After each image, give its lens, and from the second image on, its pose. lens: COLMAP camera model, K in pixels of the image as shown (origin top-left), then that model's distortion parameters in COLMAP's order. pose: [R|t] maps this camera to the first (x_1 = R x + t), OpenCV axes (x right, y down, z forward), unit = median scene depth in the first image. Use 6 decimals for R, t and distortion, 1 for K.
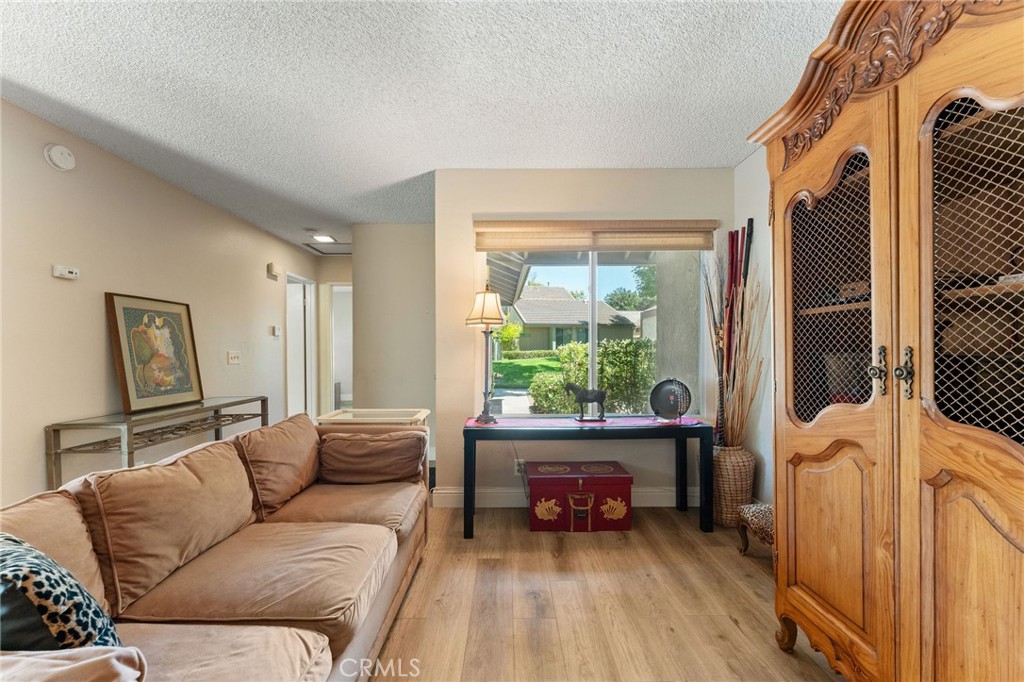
lens RADIAL K [[411.3, 0, 509.0], [0, 411.3, 347.6], [0, 0, 1]] dist [-0.000766, -0.000234]
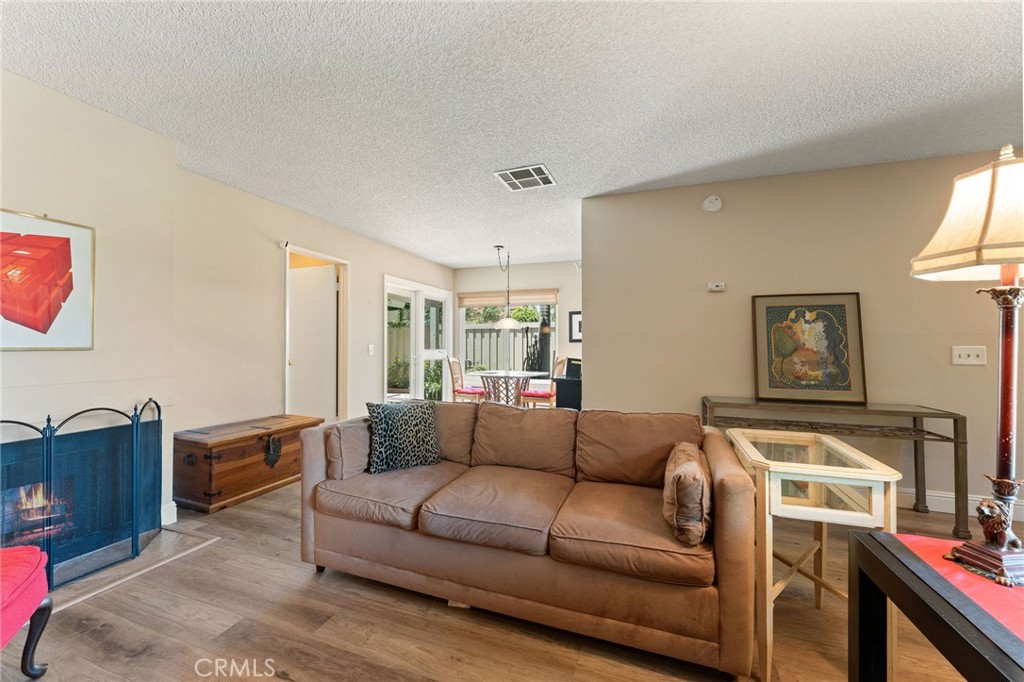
lens RADIAL K [[407.7, 0, 507.6], [0, 407.7, 341.9], [0, 0, 1]] dist [-0.001021, -0.000311]
pose [[-0.355286, -0.000706, -0.934758, 0.411820], [0.002606, 0.999995, -0.001746, 0.000425], [0.934754, -0.003056, -0.355282, 0.802164]]
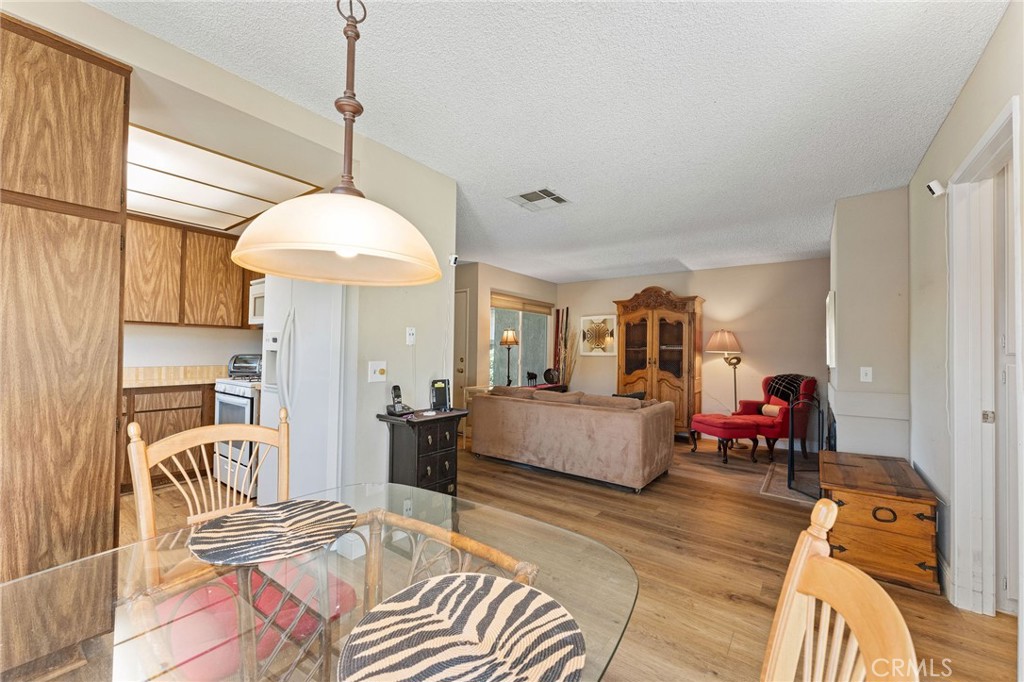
lens RADIAL K [[407.7, 0, 507.6], [0, 407.7, 341.9], [0, 0, 1]] dist [-0.001021, -0.000311]
pose [[0.605426, 0.033218, 0.795208, -1.879696], [-0.019907, 0.999448, -0.026594, -0.013656], [-0.795653, 0.000271, 0.605753, -0.308535]]
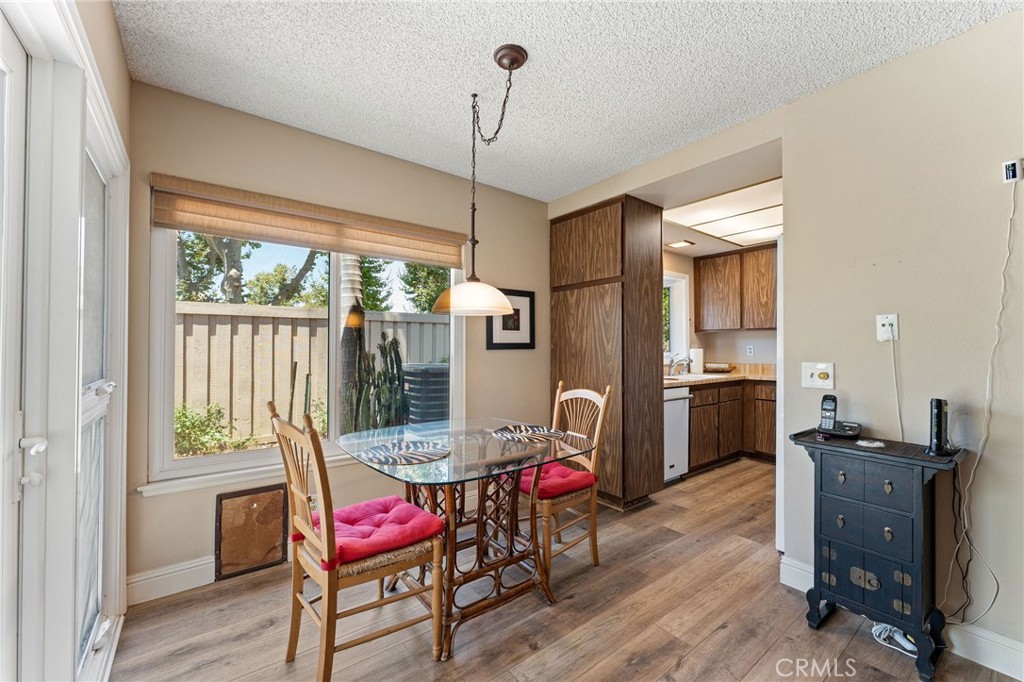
lens RADIAL K [[407.7, 0, 507.6], [0, 407.7, 341.9], [0, 0, 1]] dist [-0.001021, -0.000311]
pose [[0.602069, 0.002130, -0.798441, -1.025178], [-0.007782, 0.999965, -0.003201, -0.019570], [0.798406, 0.008141, 0.602064, -0.417728]]
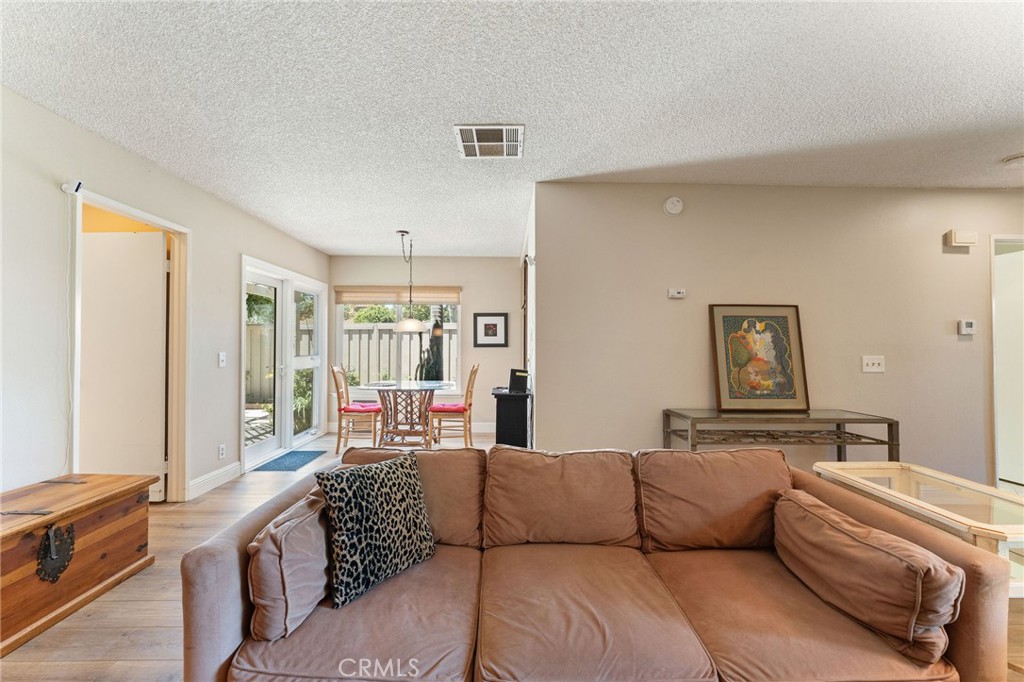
lens RADIAL K [[407.7, 0, 507.6], [0, 407.7, 341.9], [0, 0, 1]] dist [-0.001021, -0.000311]
pose [[0.006152, -0.001704, -0.999980, 0.193080], [-0.001758, 0.999997, -0.001715, -0.026019], [0.999980, 0.001769, 0.006149, 0.442304]]
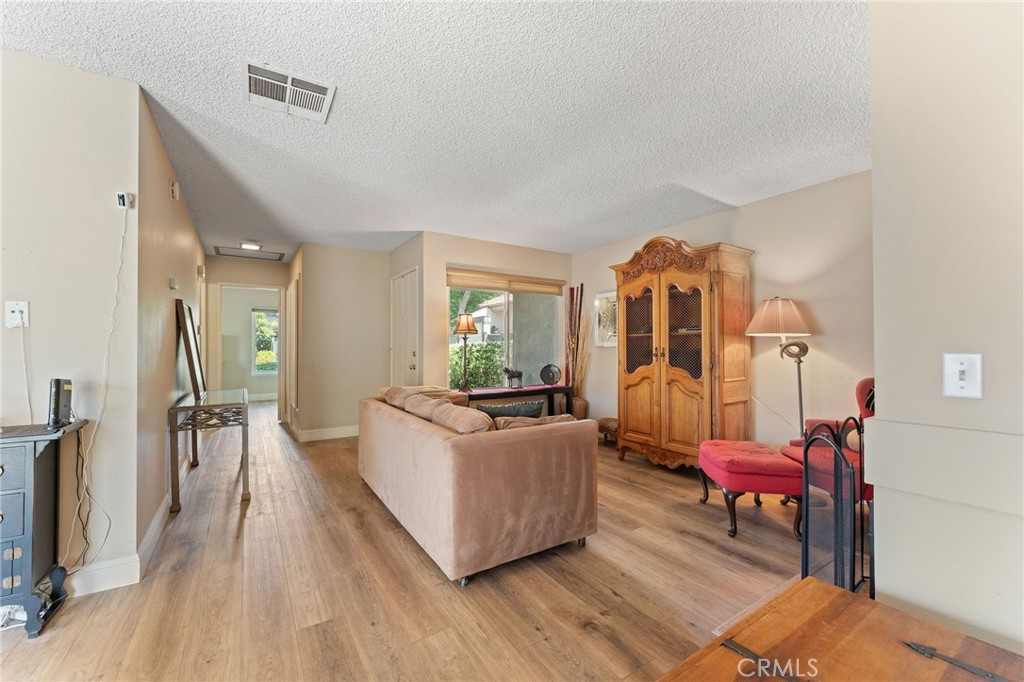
lens RADIAL K [[407.7, 0, 507.6], [0, 407.7, 341.9], [0, 0, 1]] dist [-0.001021, -0.000311]
pose [[0.844387, 0.011748, 0.535605, -0.850335], [-0.003944, 0.999869, -0.015713, 0.004123], [-0.535719, 0.011155, 0.844322, -0.524464]]
